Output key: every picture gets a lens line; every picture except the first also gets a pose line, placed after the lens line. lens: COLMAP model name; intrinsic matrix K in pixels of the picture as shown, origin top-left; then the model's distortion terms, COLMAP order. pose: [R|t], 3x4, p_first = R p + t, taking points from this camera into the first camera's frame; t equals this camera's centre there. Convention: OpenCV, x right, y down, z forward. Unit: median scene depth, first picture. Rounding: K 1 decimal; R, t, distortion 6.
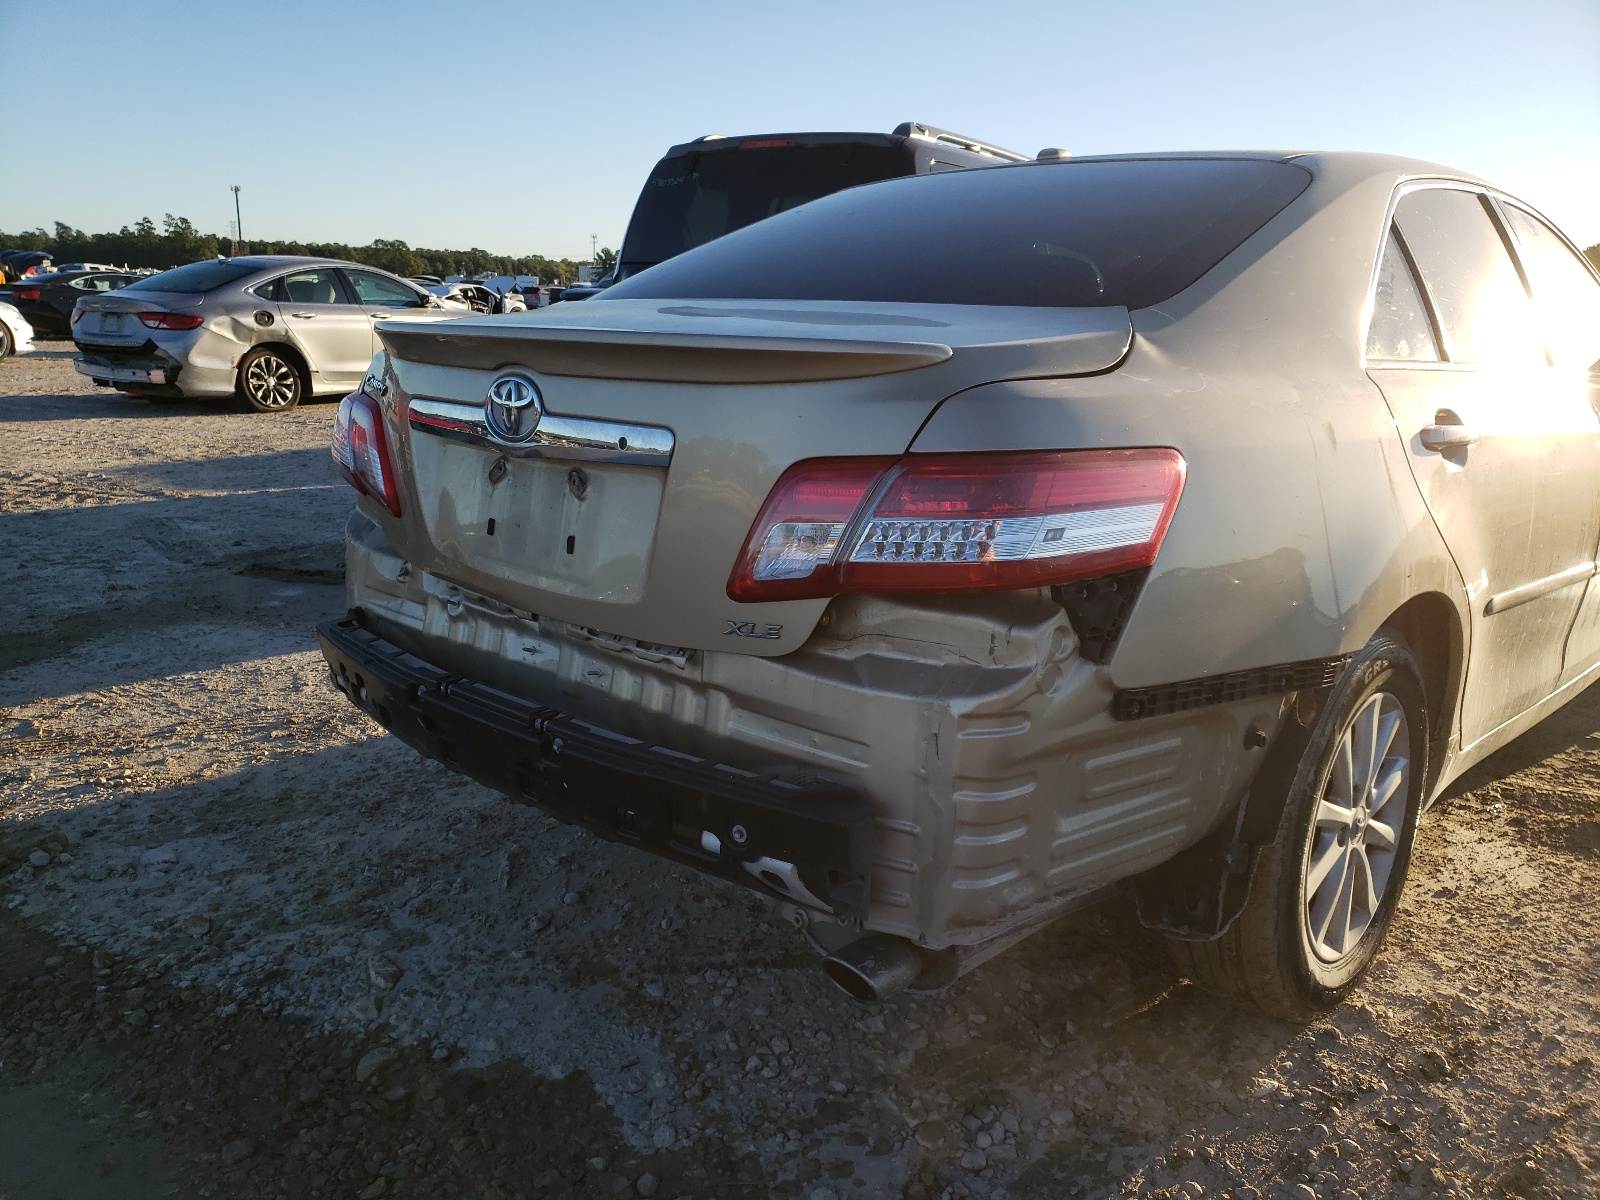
lens RADIAL K [[1271.1, 0, 794.6], [0, 1271.1, 600.6], [0, 0, 1]] dist [0.007398, 0.042261]
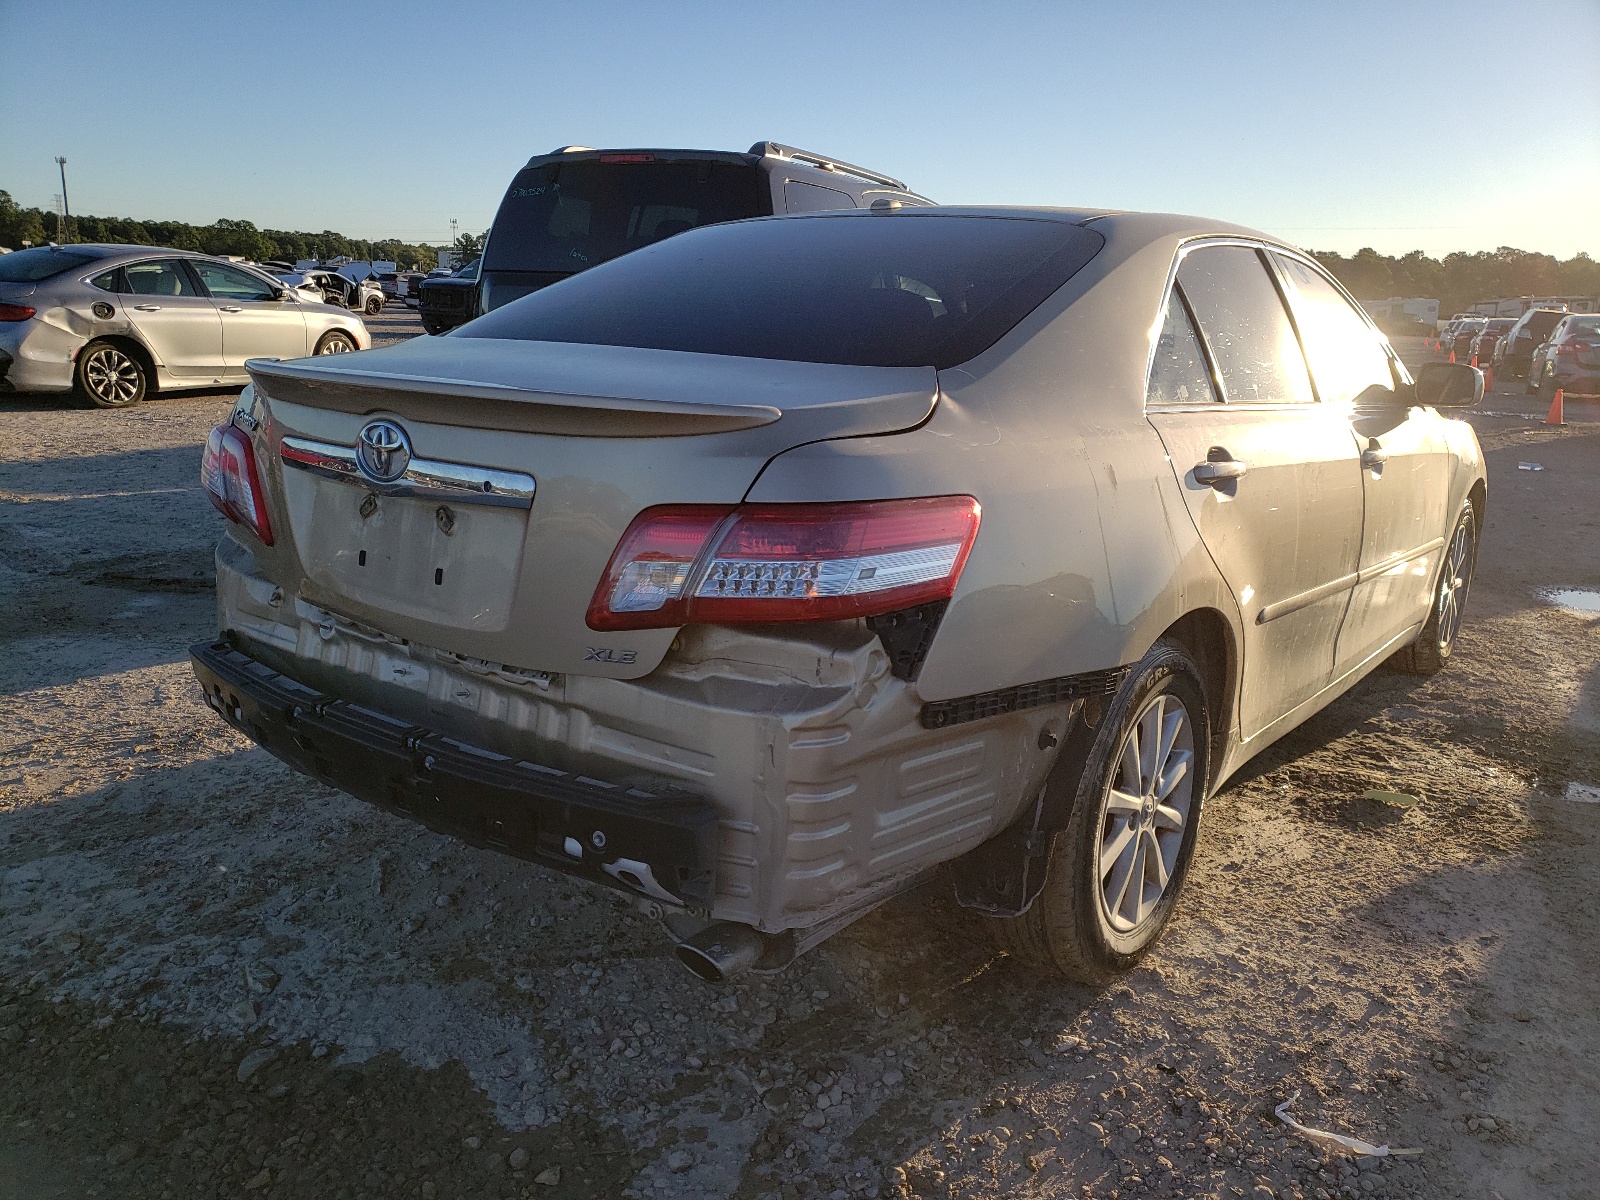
lens RADIAL K [[1271.1, 0, 794.6], [0, 1271.1, 600.6], [0, 0, 1]] dist [0.007398, 0.042261]
pose [[0.994827, -0.012976, 0.100750, 0.013647], [0.012302, 0.999898, 0.007303, -0.023632], [-0.100835, -0.006026, 0.994885, -0.097488]]
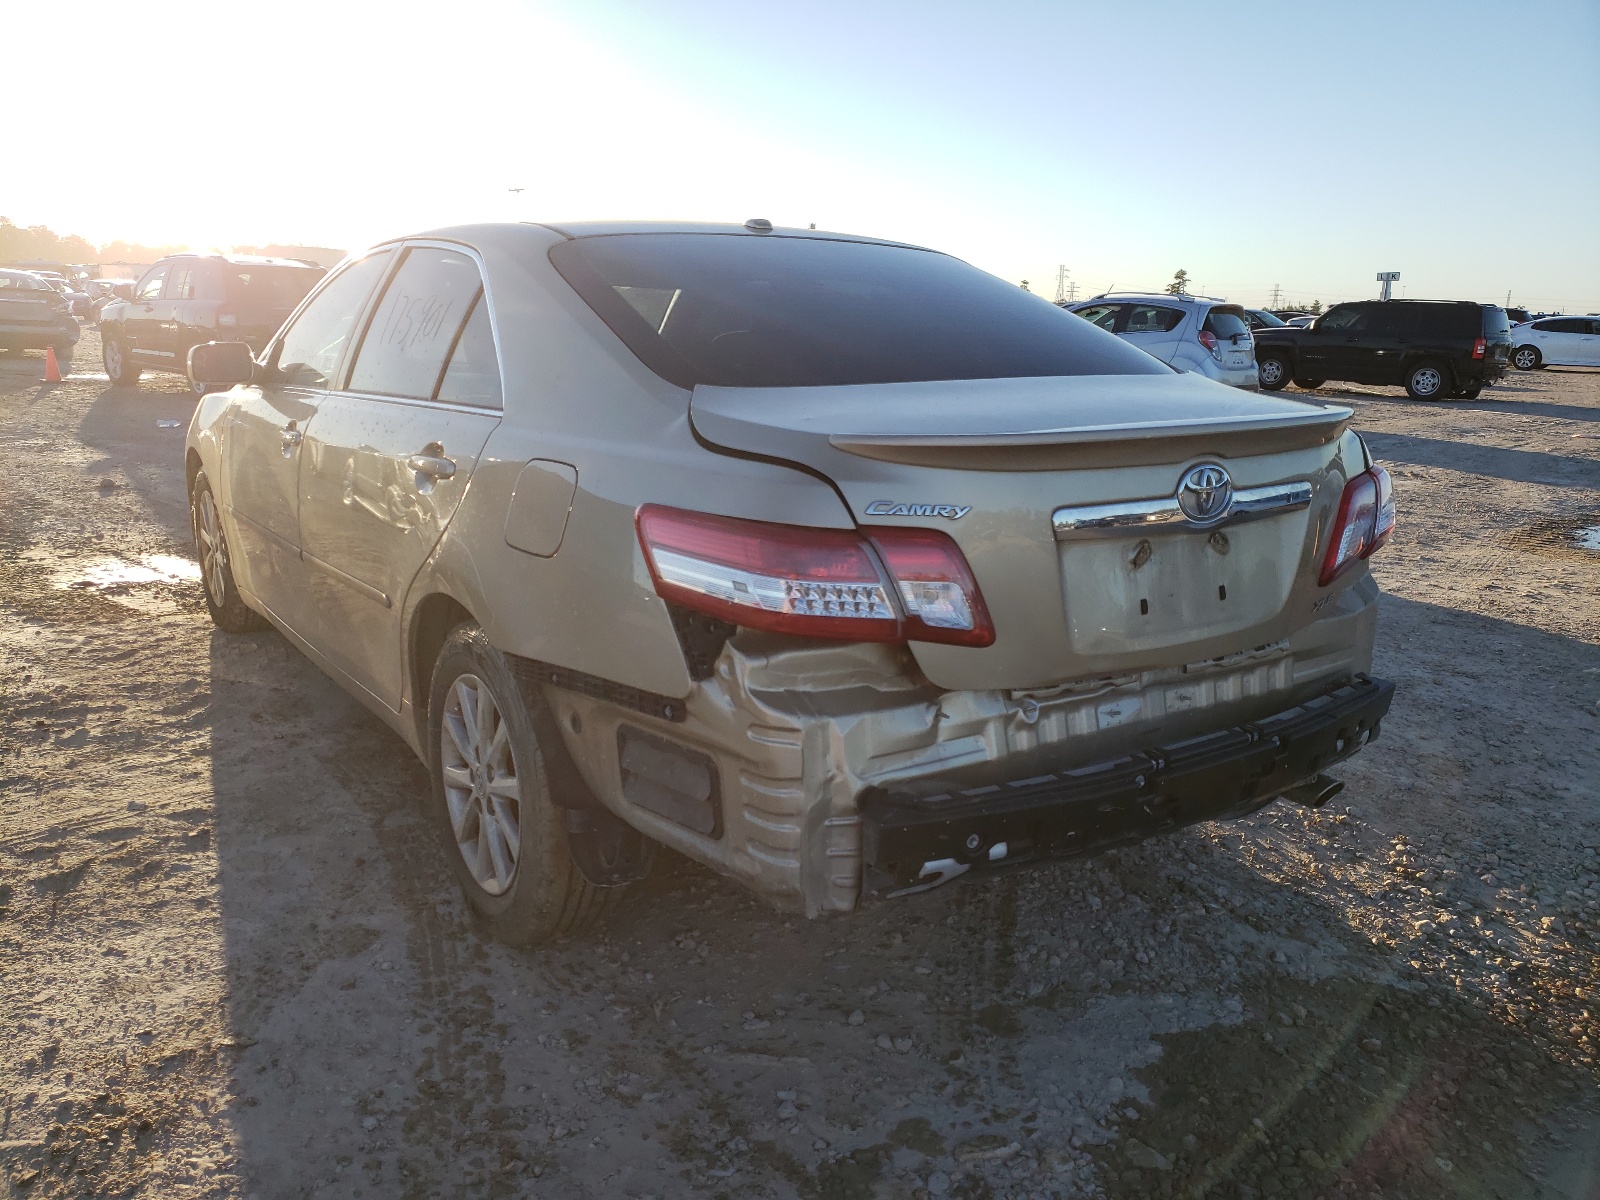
lens RADIAL K [[1271.1, 0, 794.6], [0, 1271.1, 600.6], [0, 0, 1]] dist [0.007398, 0.042261]
pose [[0.188625, -0.235017, 0.953513, -1.216424], [0.196438, 0.960349, 0.197842, -0.307993], [-0.962202, 0.149988, 0.227312, 0.950851]]
